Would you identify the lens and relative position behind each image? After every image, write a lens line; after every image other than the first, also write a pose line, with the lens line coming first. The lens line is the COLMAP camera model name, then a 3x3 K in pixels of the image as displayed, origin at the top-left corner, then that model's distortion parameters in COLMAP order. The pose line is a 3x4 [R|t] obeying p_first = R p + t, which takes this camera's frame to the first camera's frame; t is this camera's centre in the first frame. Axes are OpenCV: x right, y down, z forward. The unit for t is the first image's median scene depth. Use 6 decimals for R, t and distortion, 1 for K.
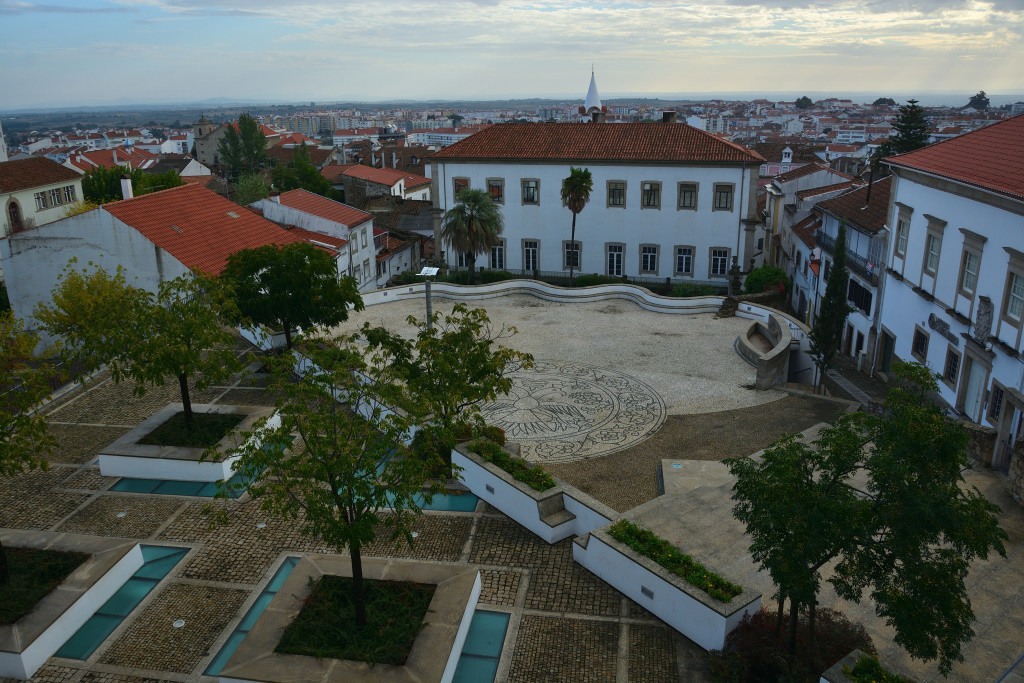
lens RADIAL K [[793.8, 0, 514.5], [0, 793.8, 343.6], [0, 0, 1]] dist [-0.073015, -0.002673]
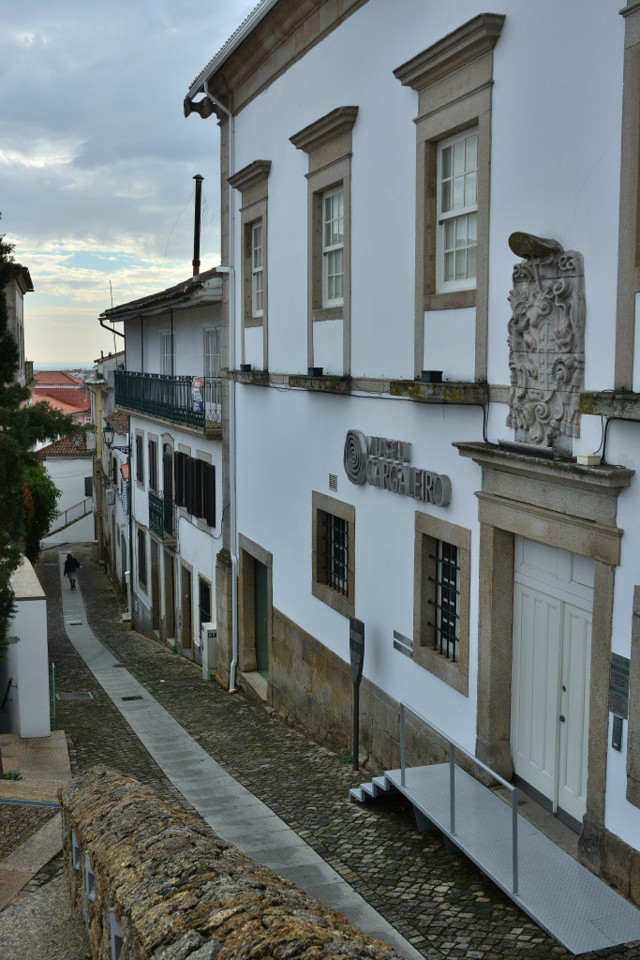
lens RADIAL K [[1102.9, 0, 319.4], [0, 1102.9, 481.0], [0, 0, 1]] dist [-0.019817, 0.000000]
pose [[0.908086, -0.041143, 0.416757, 0.374778], [0.120869, 0.978561, -0.166761, 0.048448], [-0.400961, 0.201807, 0.893591, 0.677582]]
